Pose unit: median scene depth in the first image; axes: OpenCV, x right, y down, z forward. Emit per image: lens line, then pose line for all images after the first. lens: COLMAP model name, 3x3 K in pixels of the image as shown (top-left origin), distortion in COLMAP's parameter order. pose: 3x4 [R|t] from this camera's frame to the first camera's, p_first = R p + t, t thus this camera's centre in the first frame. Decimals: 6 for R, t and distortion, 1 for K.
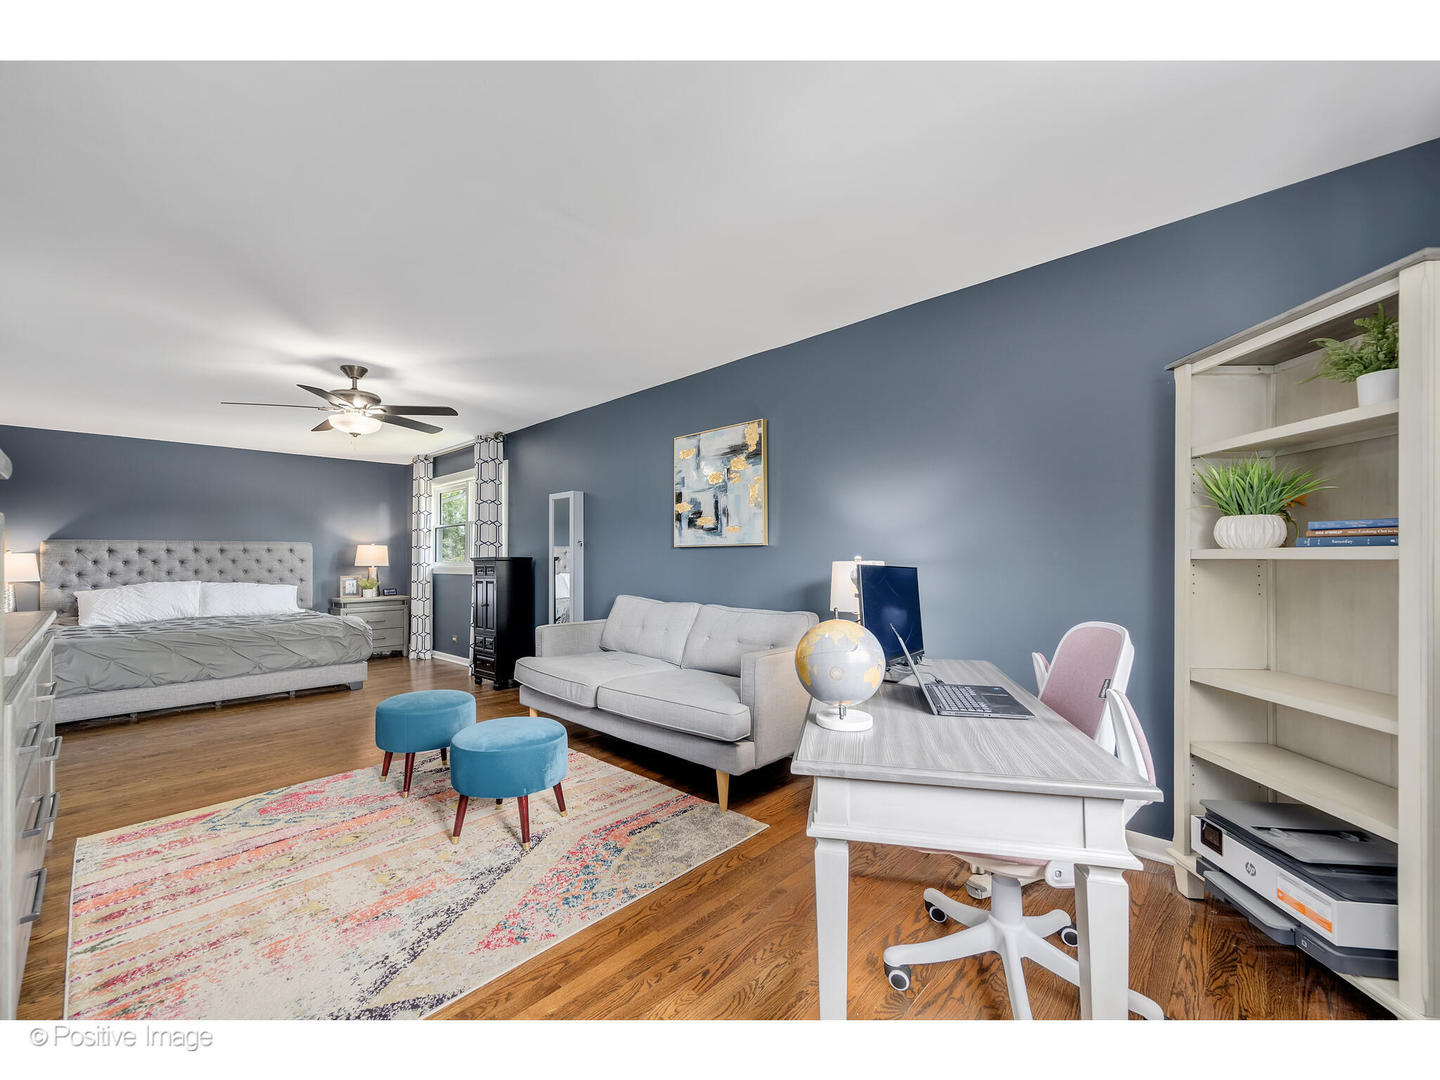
lens RADIAL K [[579.5, 0, 712.8], [0, 579.5, 545.5], [0, 0, 1]] dist [0.001841, 0.000530]
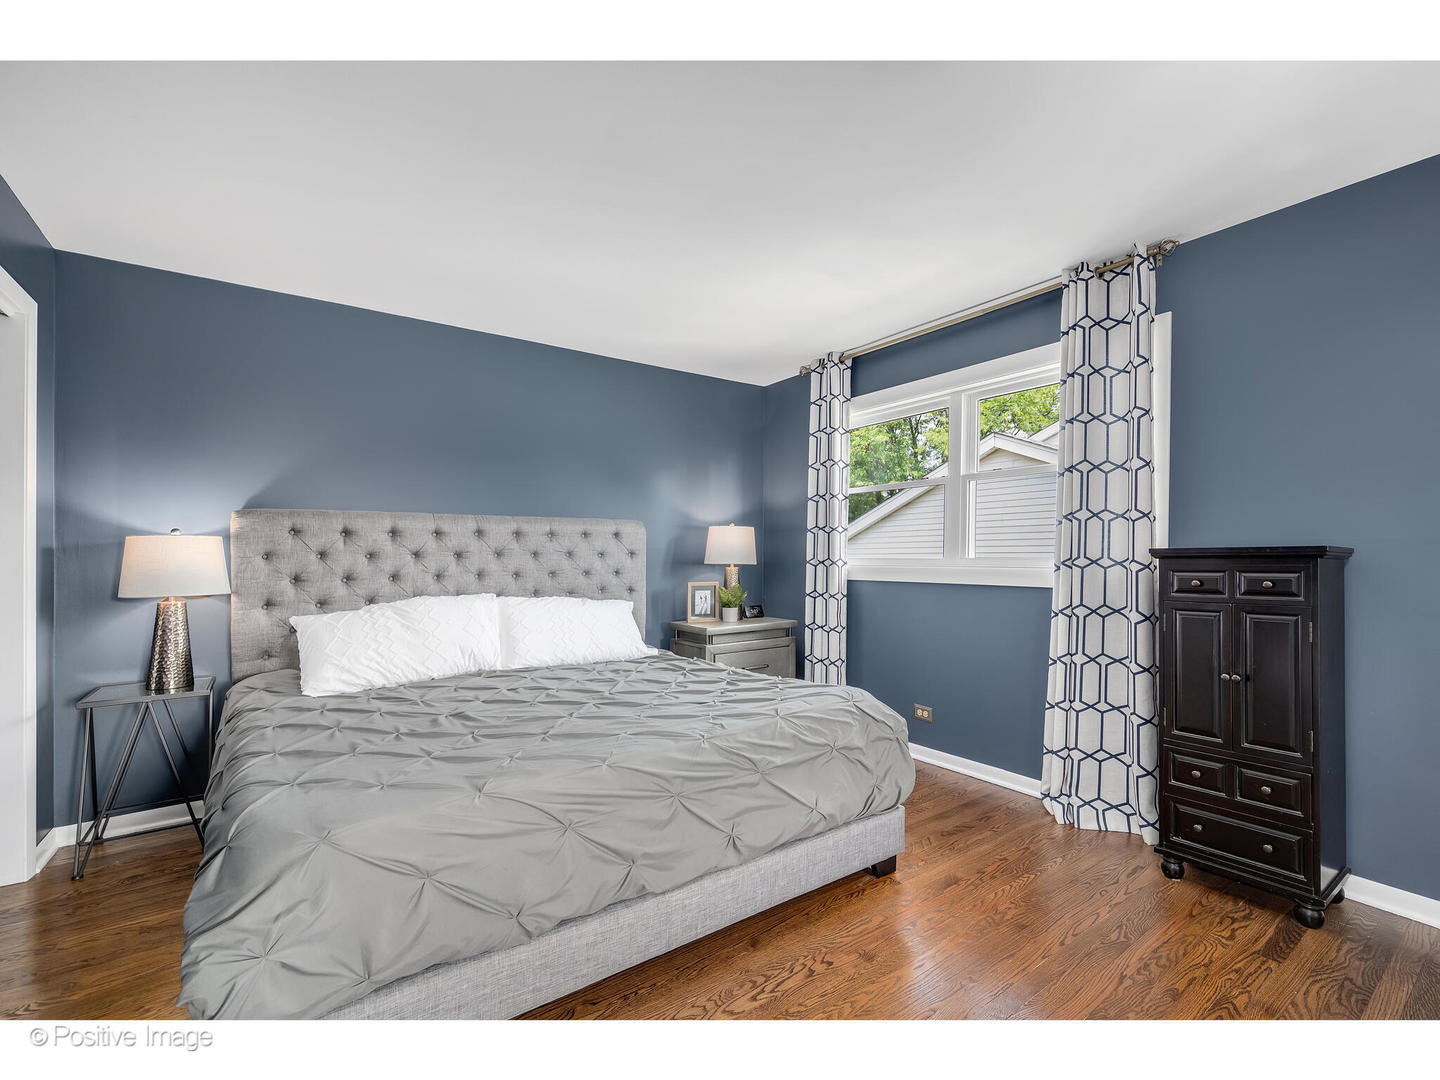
lens RADIAL K [[623.5, 0, 722.8], [0, 623.5, 545.2], [0, 0, 1]] dist [0.001698, -0.000176]
pose [[0.982179, 0.000829, -0.187946, -0.618744], [0.000643, 0.999970, 0.007776, 0.015986], [0.187947, -0.007758, 0.982149, 0.534394]]
